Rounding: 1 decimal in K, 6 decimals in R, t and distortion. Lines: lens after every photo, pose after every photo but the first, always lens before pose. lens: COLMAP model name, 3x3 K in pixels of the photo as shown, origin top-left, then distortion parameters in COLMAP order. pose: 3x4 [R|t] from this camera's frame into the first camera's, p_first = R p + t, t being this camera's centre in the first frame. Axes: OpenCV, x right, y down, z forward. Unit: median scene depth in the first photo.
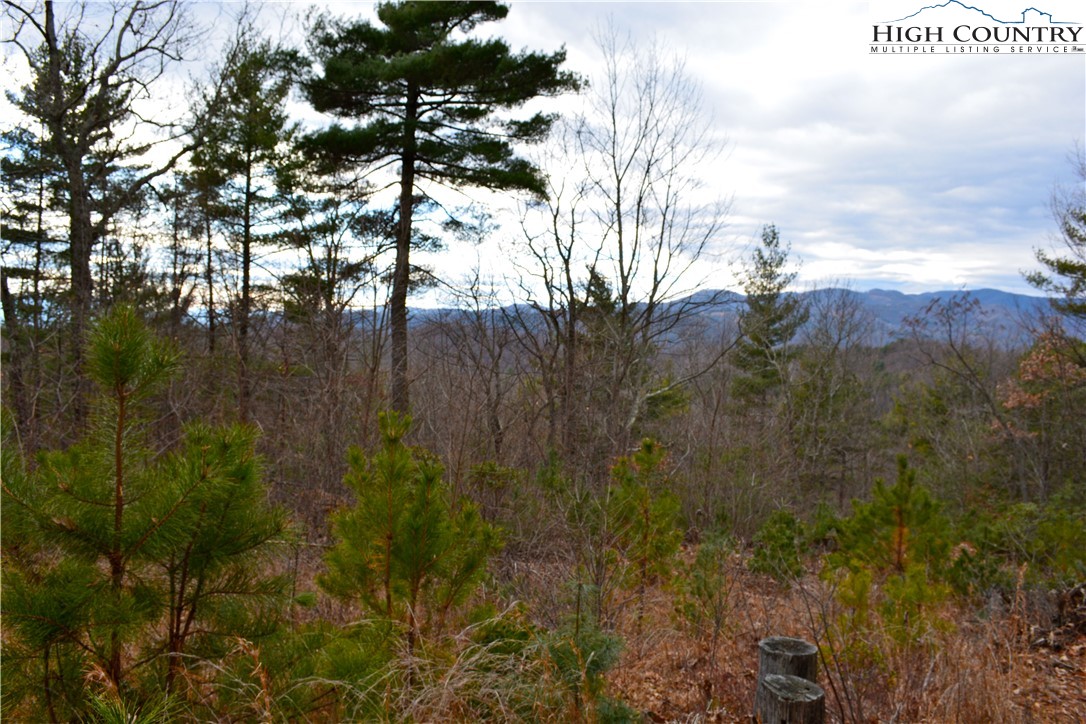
lens RADIAL K [[856.1, 0, 552.1], [0, 856.1, 360.1], [0, 0, 1]] dist [-0.081484, 0.002874]
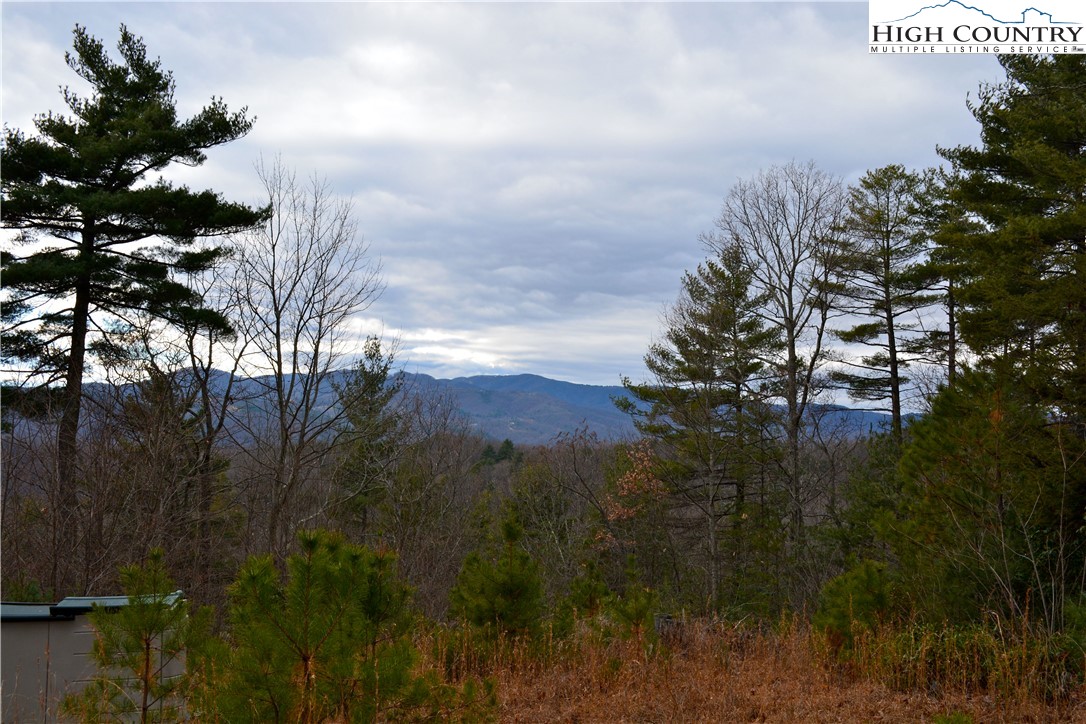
lens RADIAL K [[1090.7, 0, 548.1], [0, 1090.7, 363.3], [0, 0, 1]] dist [-0.063585, 0.000000]
pose [[0.878878, 0.031336, 0.476017, -0.224368], [0.011028, 0.996239, -0.085943, -0.027602], [-0.476920, 0.080783, 0.875227, -0.261081]]
